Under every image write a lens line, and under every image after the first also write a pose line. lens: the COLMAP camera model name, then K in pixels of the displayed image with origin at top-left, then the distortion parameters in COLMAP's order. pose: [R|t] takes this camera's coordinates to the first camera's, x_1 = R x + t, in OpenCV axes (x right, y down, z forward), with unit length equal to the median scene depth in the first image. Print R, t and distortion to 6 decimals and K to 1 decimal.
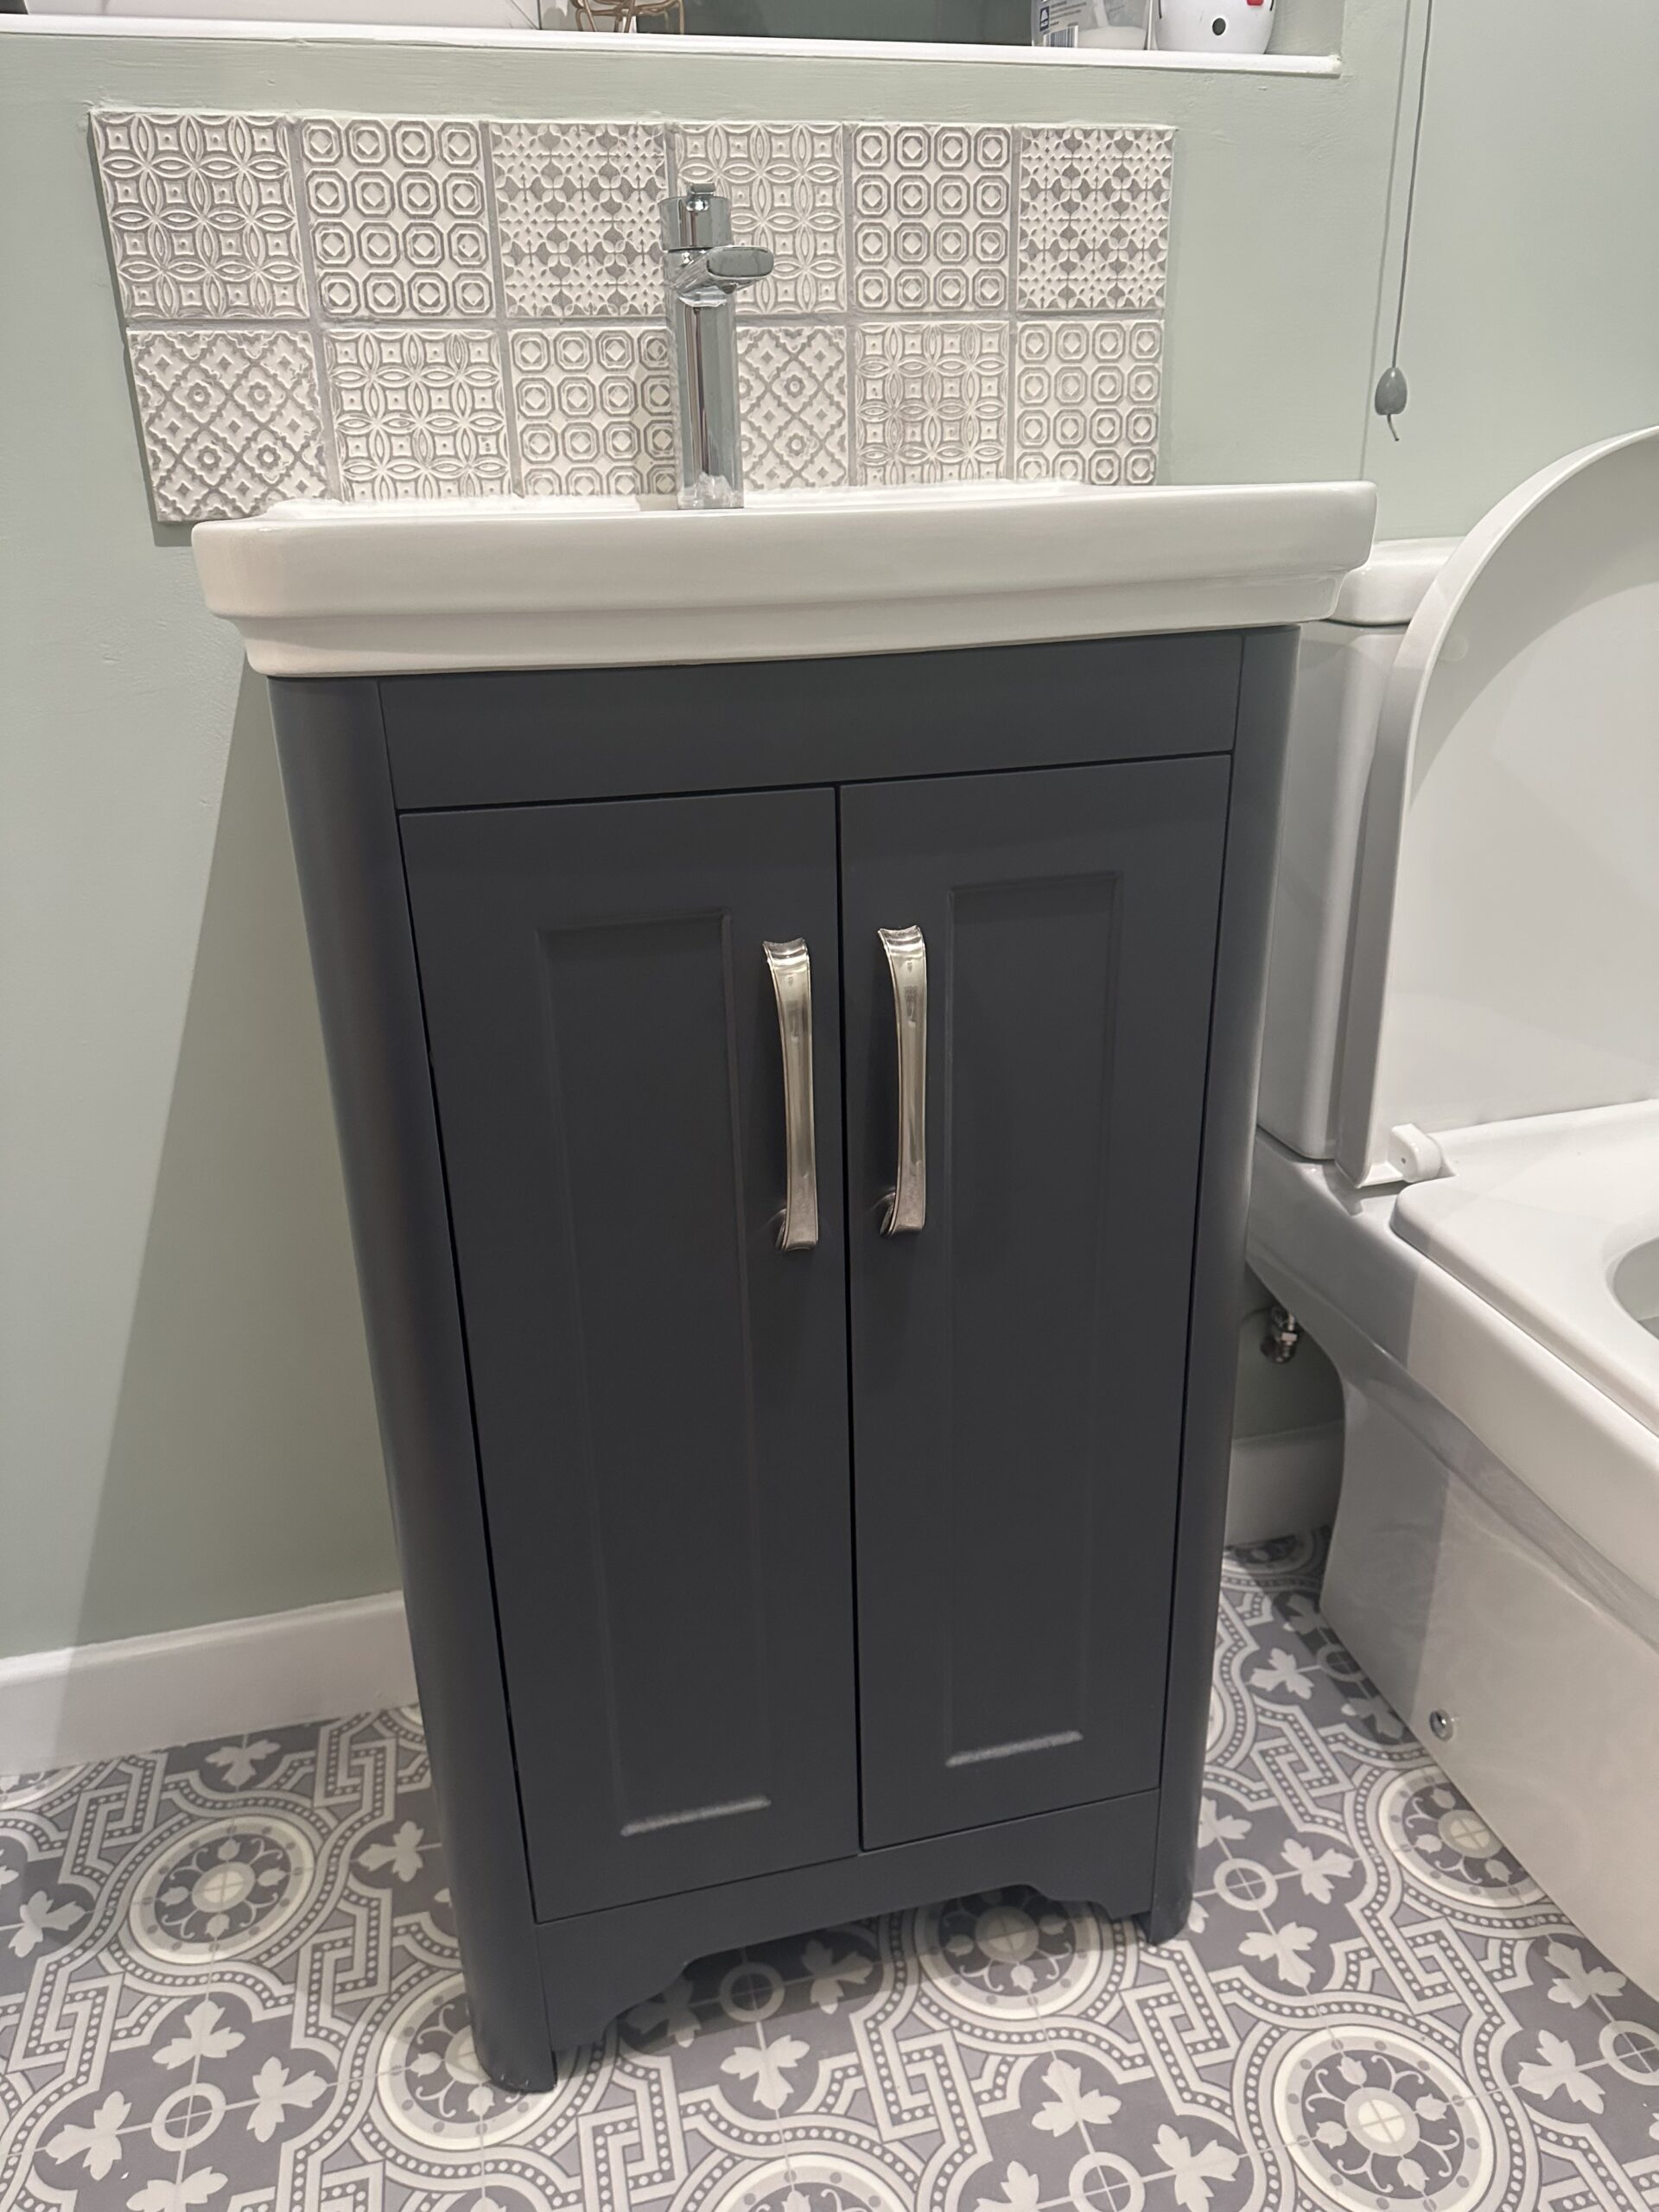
lens RADIAL K [[1592.8, 0, 829.5], [0, 1592.8, 1106.0], [0, 0, 1]] dist [0.012281, -0.011282]
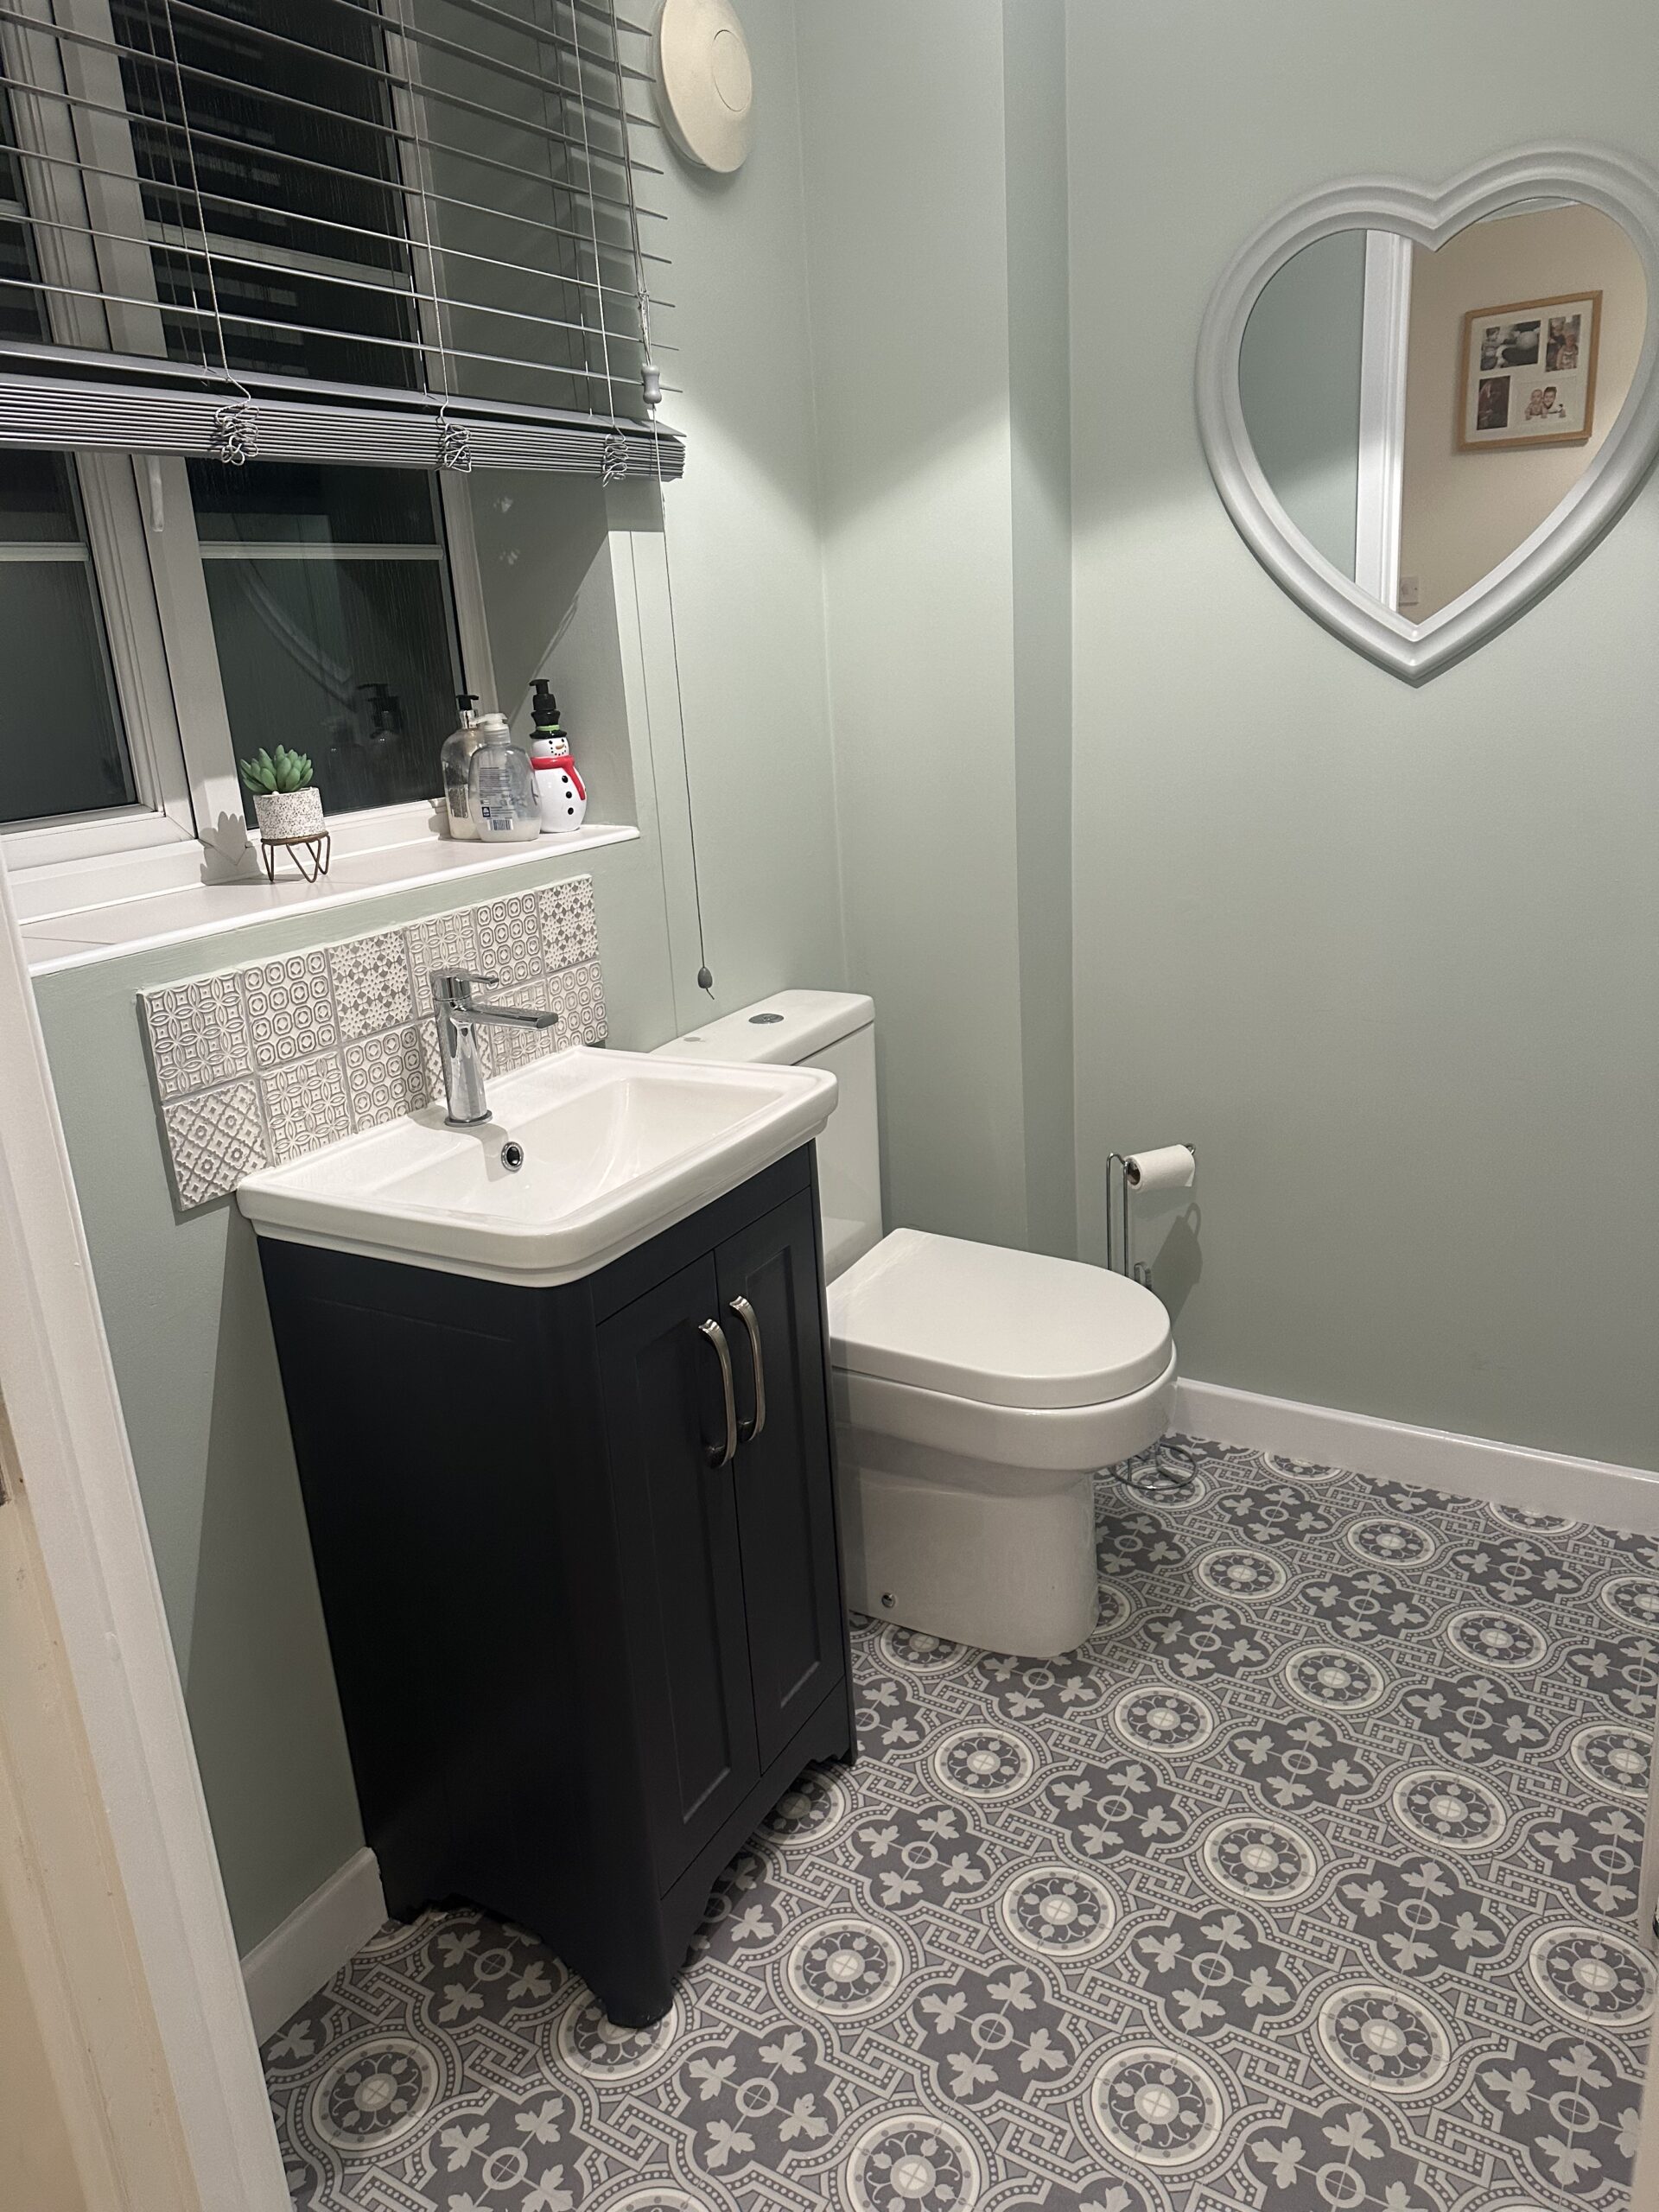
lens RADIAL K [[1563.2, 0, 829.5], [0, 1563.2, 1106.0], [0, 0, 1]] dist [0.098436, -0.097628]
pose [[0.690810, -0.238825, 0.682455, -0.920503], [0.316187, 0.948622, 0.011912, -0.252047], [-0.650237, 0.207554, 0.730830, -0.526876]]
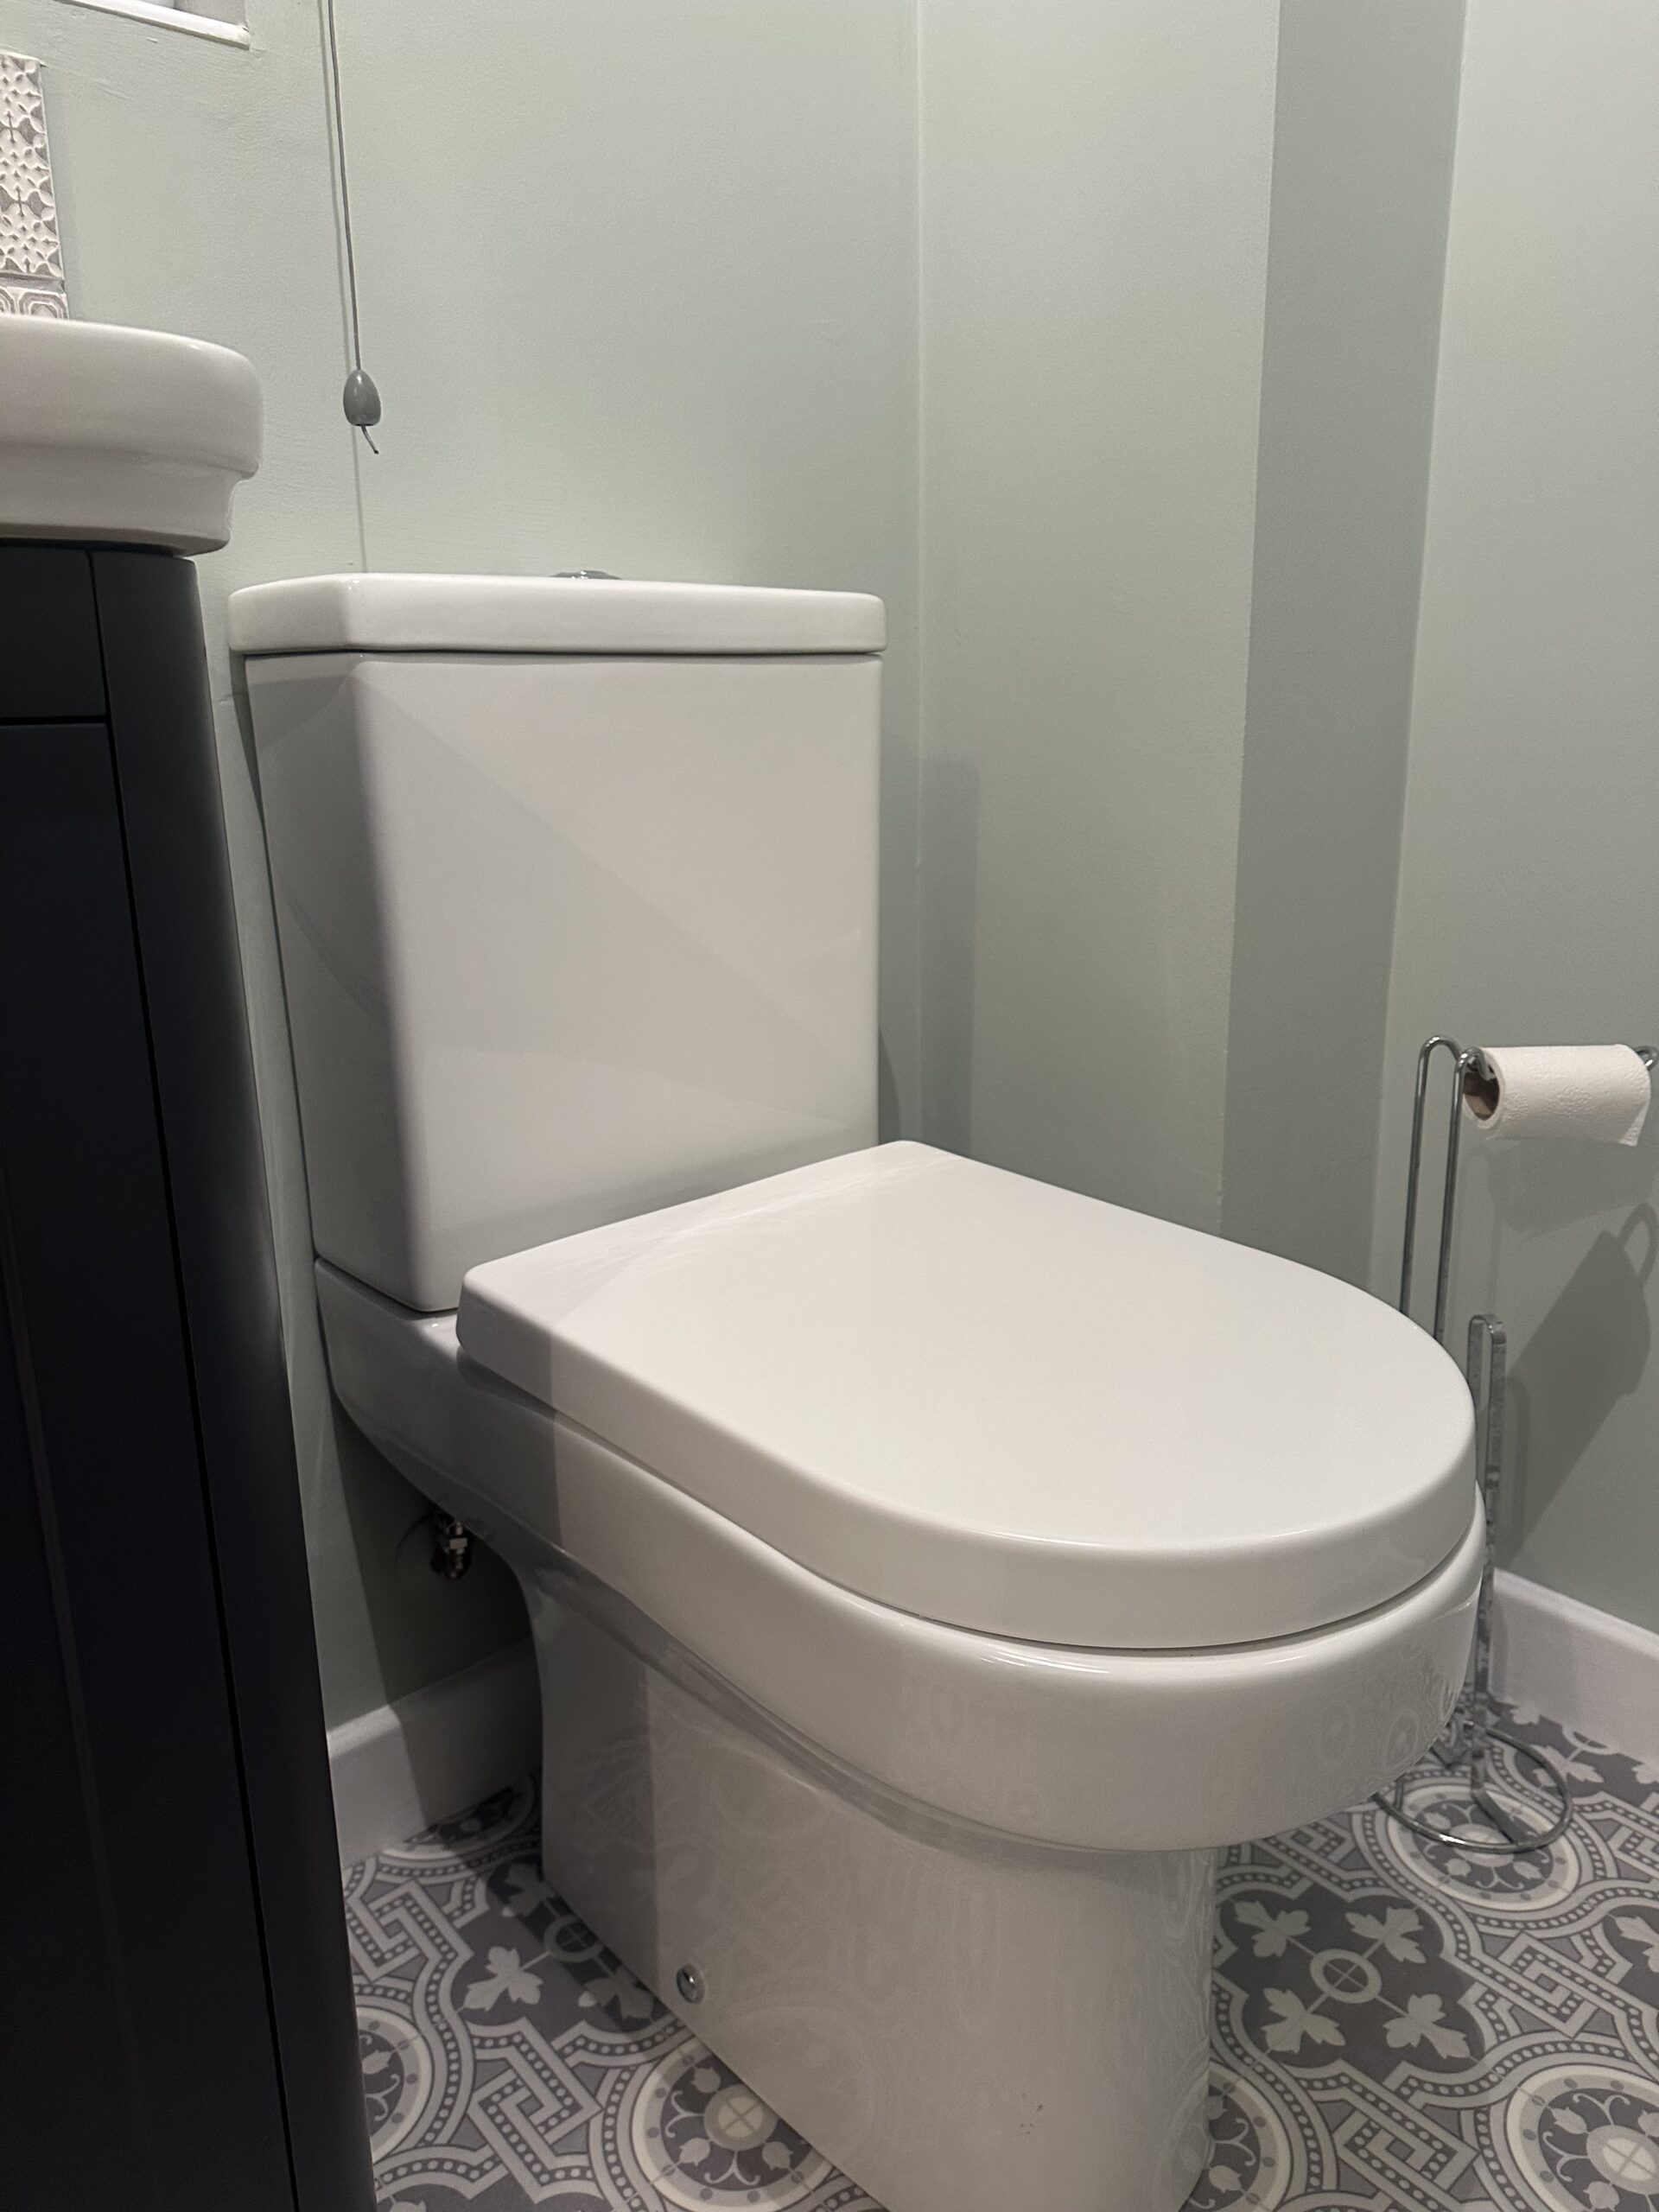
lens RADIAL K [[1561.1, 0, 829.5], [0, 1561.1, 1106.0], [0, 0, 1]] dist [0.010046, -0.001255]
pose [[0.887126, -0.108174, 0.448672, 0.153284], [0.172029, 0.979590, -0.103964, 0.051669], [-0.428269, 0.169414, 0.887629, 0.211837]]
